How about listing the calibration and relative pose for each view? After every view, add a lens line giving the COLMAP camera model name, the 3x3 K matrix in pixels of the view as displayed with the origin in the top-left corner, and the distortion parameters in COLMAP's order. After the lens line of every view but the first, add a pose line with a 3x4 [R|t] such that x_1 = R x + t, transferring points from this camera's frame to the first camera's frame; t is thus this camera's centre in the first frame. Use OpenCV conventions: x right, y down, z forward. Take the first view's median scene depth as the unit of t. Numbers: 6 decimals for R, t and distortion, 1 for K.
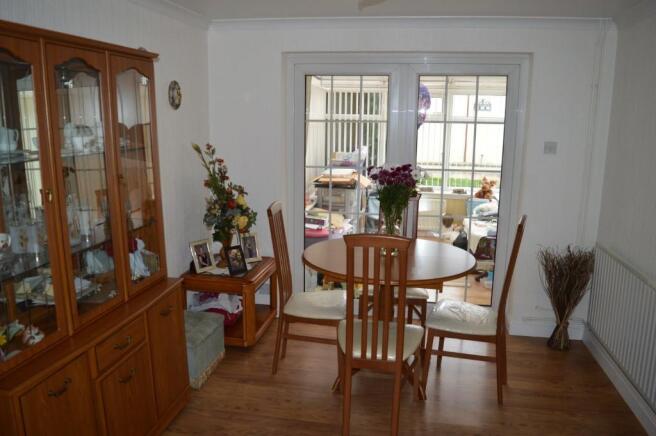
lens RADIAL K [[528.7, 0, 328.0], [0, 528.7, 218.0], [0, 0, 1]] dist [-0.075148, 0.006823]
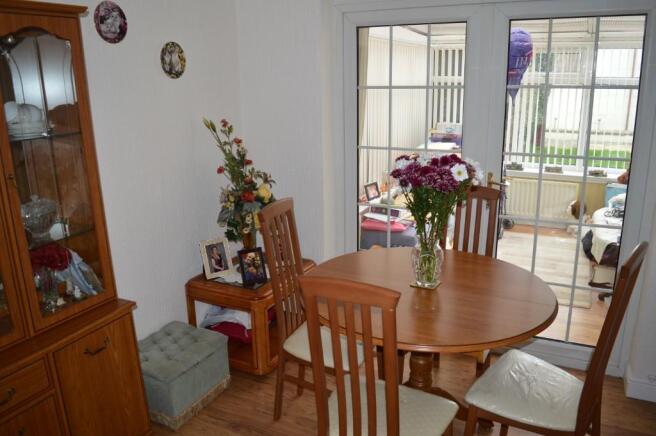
lens RADIAL K [[528.7, 0, 328.0], [0, 528.7, 218.0], [0, 0, 1]] dist [-0.075148, 0.006823]
pose [[0.958913, 0.047069, -0.279768, 0.155019], [-0.027646, 0.996951, 0.072974, -0.054402], [0.282350, -0.062241, 0.957290, 0.265918]]
